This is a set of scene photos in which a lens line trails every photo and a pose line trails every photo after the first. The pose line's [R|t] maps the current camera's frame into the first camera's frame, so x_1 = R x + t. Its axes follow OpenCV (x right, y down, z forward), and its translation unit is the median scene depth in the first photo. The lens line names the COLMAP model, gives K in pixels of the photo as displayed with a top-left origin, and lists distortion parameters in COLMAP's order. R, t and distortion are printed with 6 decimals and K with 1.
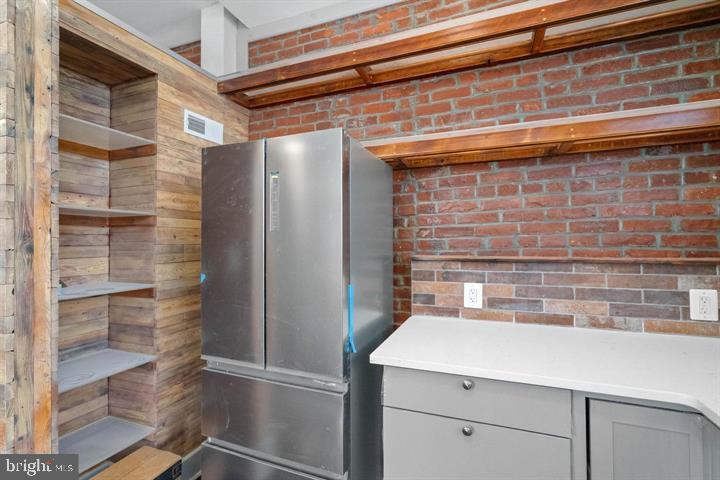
lens RADIAL K [[331.9, 0, 360.0], [0, 331.9, 240.0], [0, 0, 1]] dist [-0.003302, -0.000589]
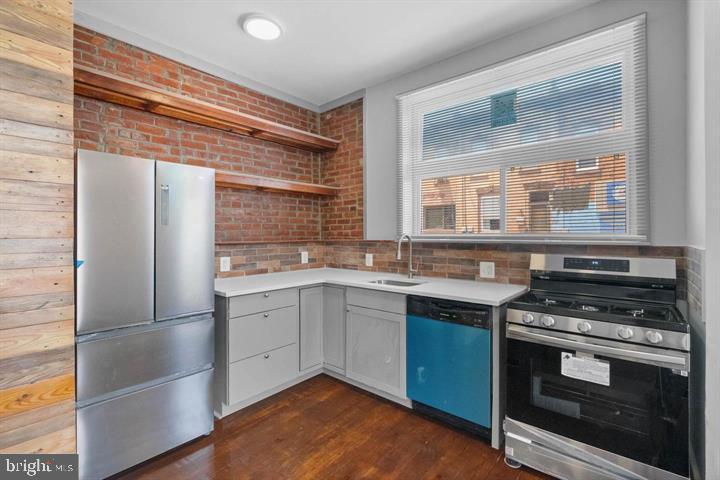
lens RADIAL K [[330.4, 0, 361.3], [0, 330.4, 233.6], [0, 0, 1]] dist [0.000798, 0.000023]
pose [[0.328163, 0.003583, 0.944614, -1.173662], [-0.008896, 0.999960, -0.000703, 0.001636], [-0.944579, -0.008173, 0.328182, -0.264967]]
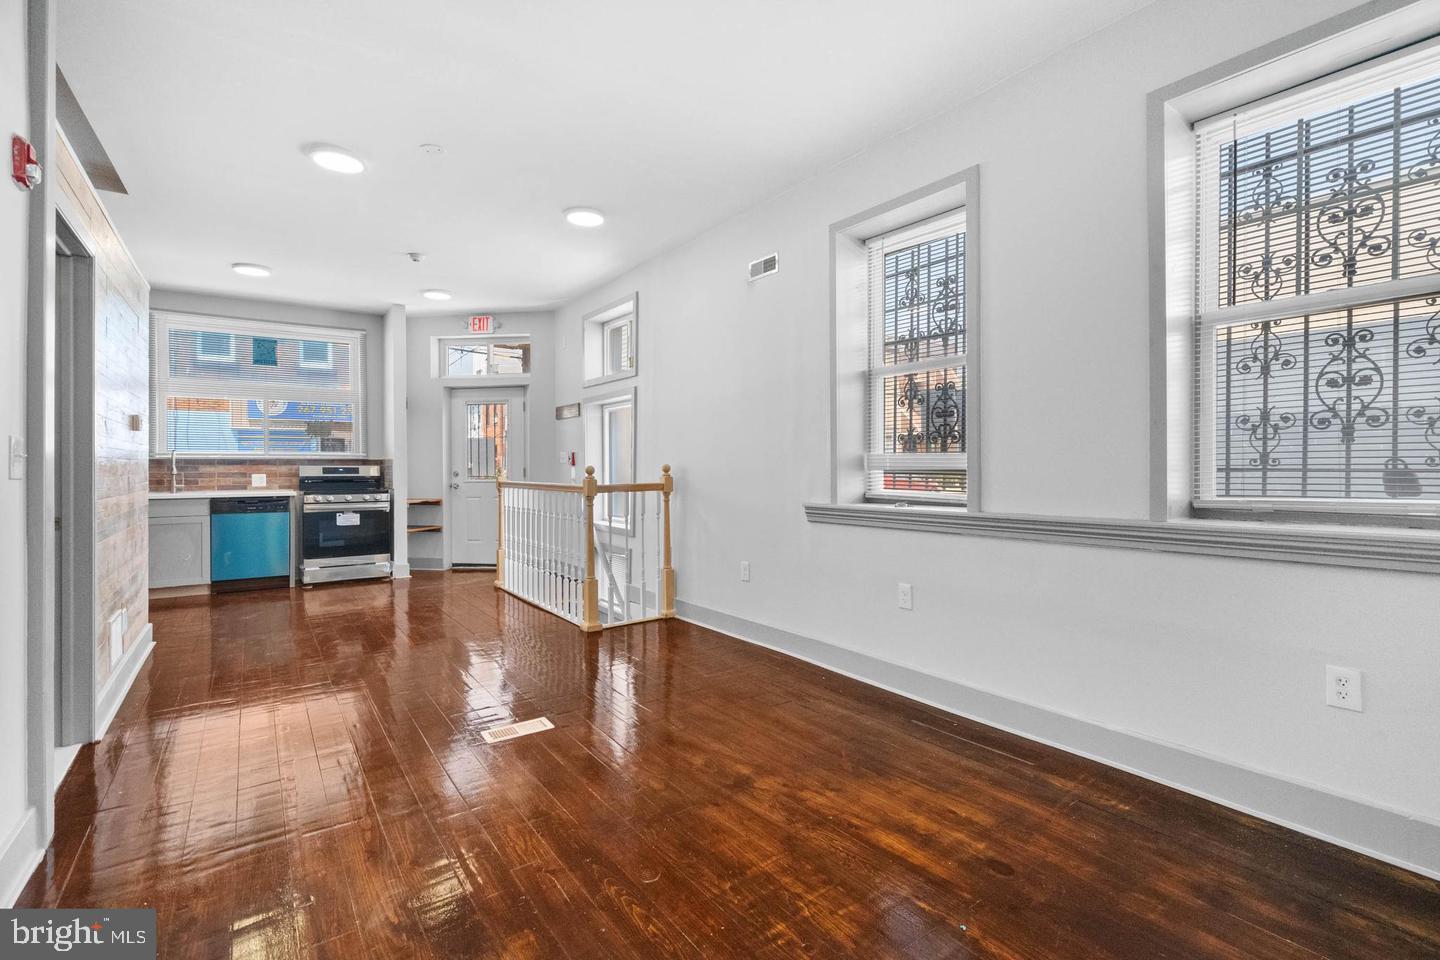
lens RADIAL K [[660.7, 0, 722.6], [0, 660.7, 467.1], [0, 0, 1]] dist [0.000798, 0.000023]
pose [[-0.833333, 0.004007, 0.552756, -4.325206], [-0.000706, 0.999965, -0.008312, 0.131697], [-0.552770, -0.007317, -0.833302, 1.638427]]
